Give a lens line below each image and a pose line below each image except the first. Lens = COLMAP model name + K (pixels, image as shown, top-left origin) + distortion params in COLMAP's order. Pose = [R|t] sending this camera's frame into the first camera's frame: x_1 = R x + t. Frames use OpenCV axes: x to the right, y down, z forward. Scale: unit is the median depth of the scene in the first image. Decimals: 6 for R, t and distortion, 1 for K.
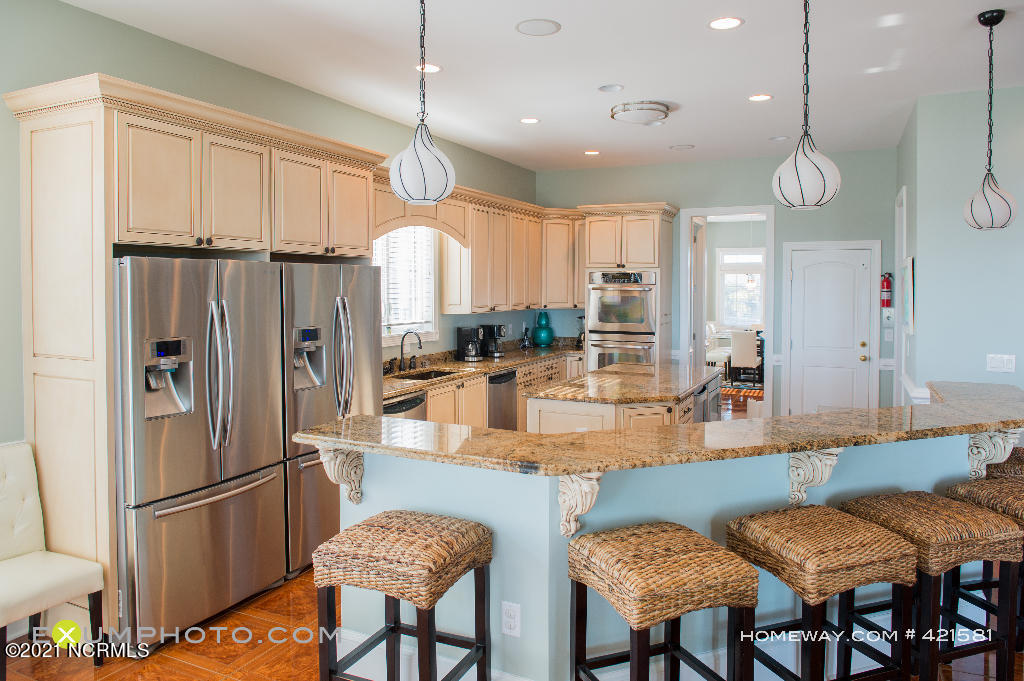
lens RADIAL K [[702.6, 0, 512.0], [0, 702.6, 340.5], [0, 0, 1]] dist [0.002826, 0.001626]
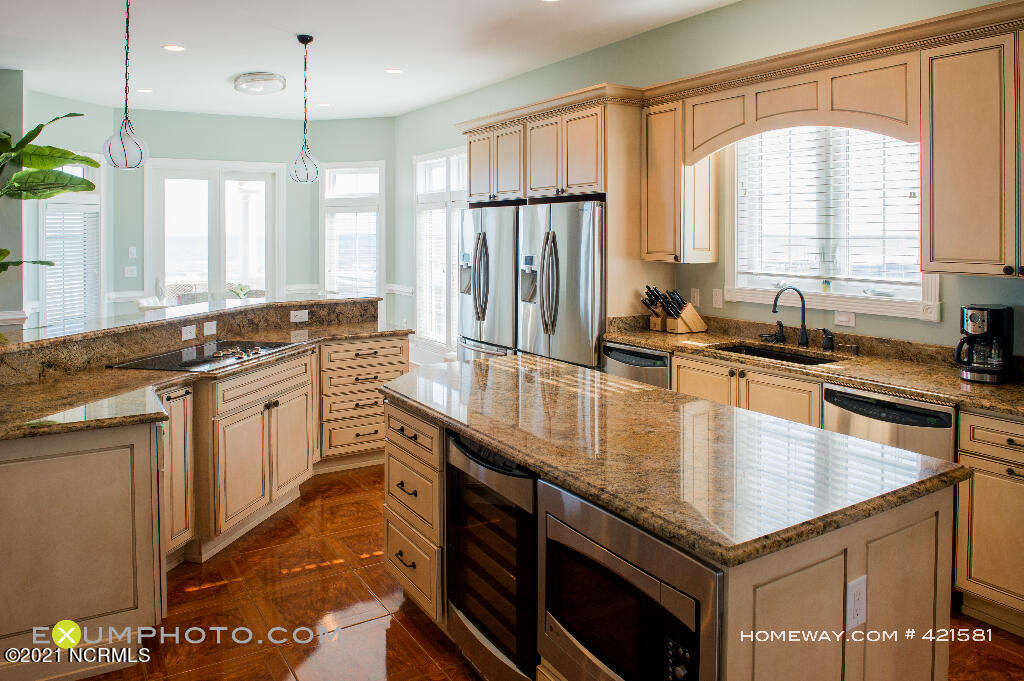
lens RADIAL K [[702.6, 0, 512.0], [0, 702.6, 340.5], [0, 0, 1]] dist [0.002826, 0.001626]
pose [[-0.519445, 0.124591, -0.845372, 0.801790], [-0.072615, 0.979298, 0.188948, -0.100358], [0.851413, 0.159535, -0.499644, 1.550604]]
